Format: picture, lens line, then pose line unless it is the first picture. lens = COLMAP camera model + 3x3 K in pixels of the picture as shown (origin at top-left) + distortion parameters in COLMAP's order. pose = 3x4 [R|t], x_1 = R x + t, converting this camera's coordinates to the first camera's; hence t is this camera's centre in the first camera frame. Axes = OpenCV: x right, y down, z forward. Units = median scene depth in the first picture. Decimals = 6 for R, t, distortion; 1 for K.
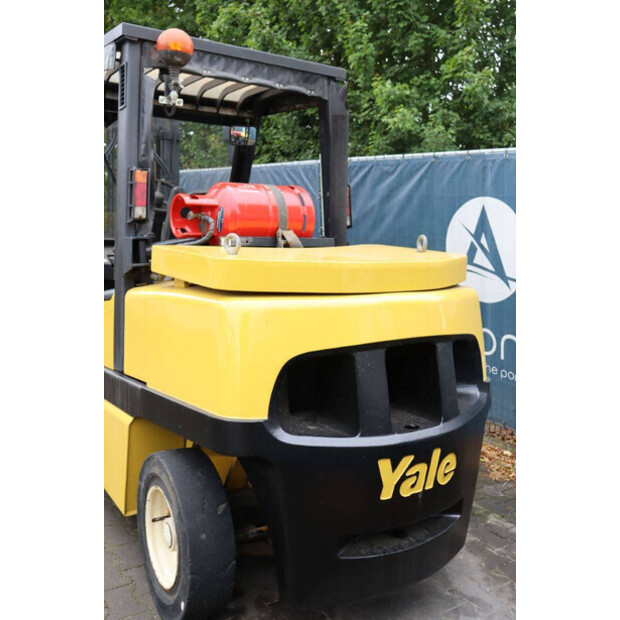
lens RADIAL K [[637.5, 0, 308.4], [0, 637.5, 308.1], [0, 0, 1]] dist [-0.037901, 0.000000]
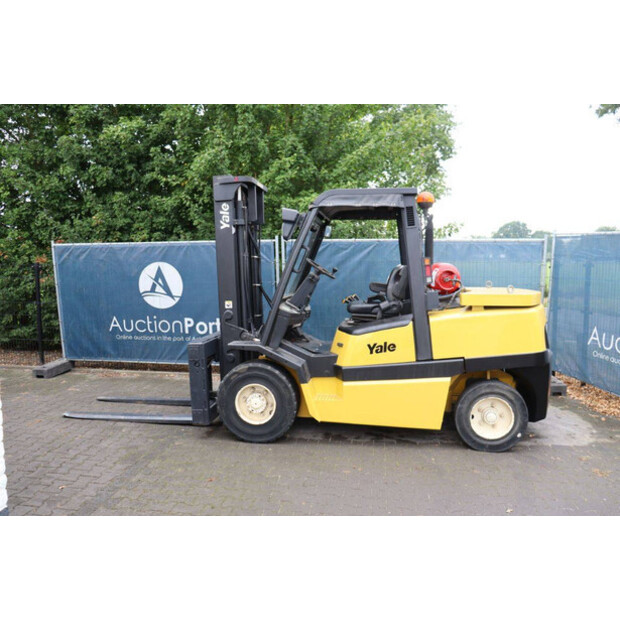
lens RADIAL K [[504.7, 0, 311.0], [0, 504.7, 307.9], [0, 0, 1]] dist [-0.150205, 0.089803]
pose [[0.667347, -0.107655, 0.736925, -1.851868], [0.143686, 0.989518, 0.014435, -0.148895], [-0.730755, 0.096253, 0.675820, 0.218968]]
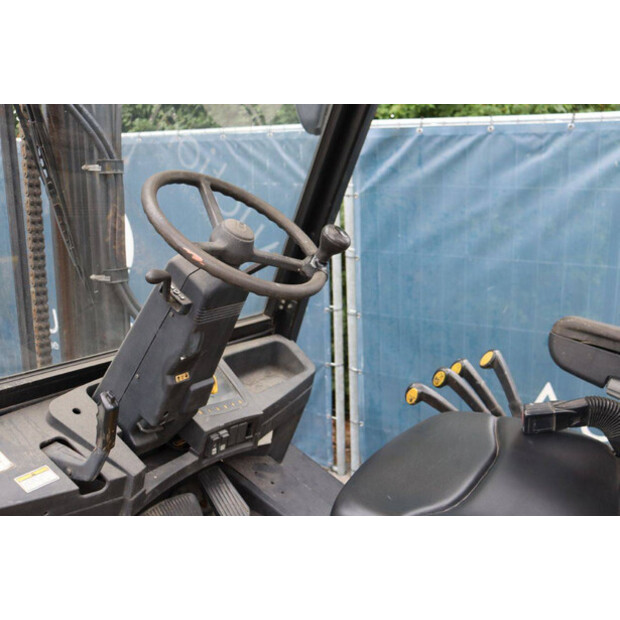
lens RADIAL K [[637.5, 0, 308.9], [0, 637.5, 310.1], [0, 0, 1]] dist [-0.037901, 0.000000]
pose [[0.908637, -0.104783, 0.404227, -0.495446], [0.085954, 0.994209, 0.064506, -0.237917], [-0.408645, -0.023867, 0.912381, 1.090178]]
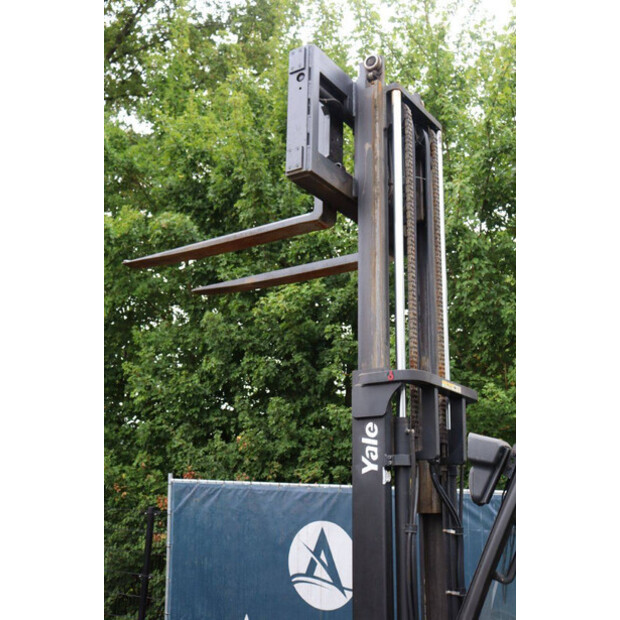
lens RADIAL K [[767.9, 0, 313.2], [0, 767.9, 306.8], [0, 0, 1]] dist [-0.007463, 0.000000]
pose [[0.931017, 0.091380, 0.353351, -1.283978], [0.047365, 0.929711, -0.365232, -0.231874], [-0.361890, 0.356774, 0.861248, 0.381982]]
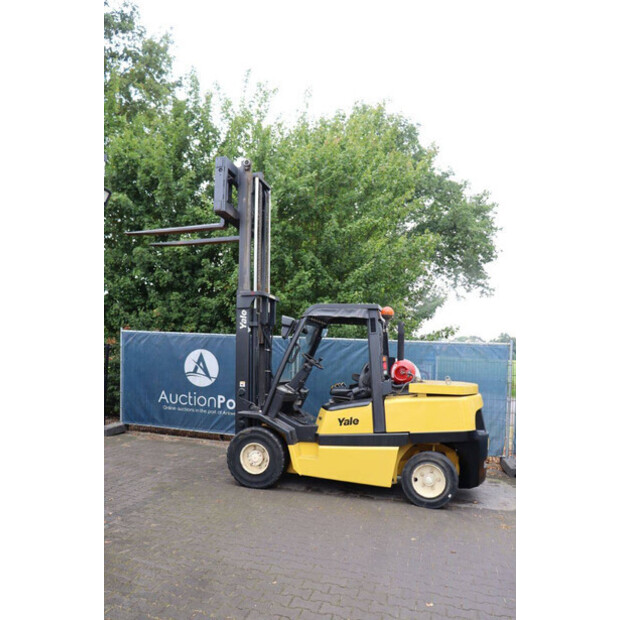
lens RADIAL K [[510.4, 0, 309.6], [0, 510.4, 313.9], [0, 0, 1]] dist [-0.149302, 0.043799]
pose [[0.753534, 0.043218, 0.655987, -2.119341], [0.089033, 0.981935, -0.166964, -0.065762], [-0.651353, 0.184218, 0.736073, -0.476637]]
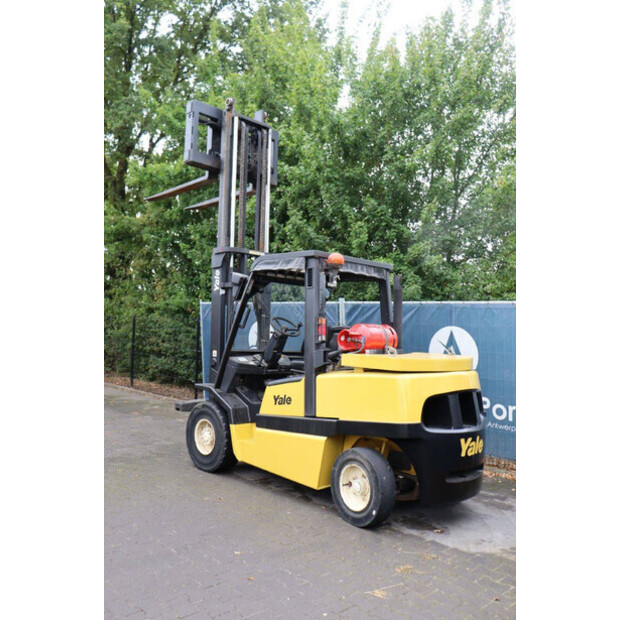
lens RADIAL K [[575.2, 0, 305.7], [0, 575.2, 308.8], [0, 0, 1]] dist [-0.090163, 0.000000]
pose [[0.983913, 0.002229, 0.178637, -0.711196], [0.029249, 0.984419, -0.173387, 0.087788], [-0.176240, 0.175822, 0.968517, -0.904567]]
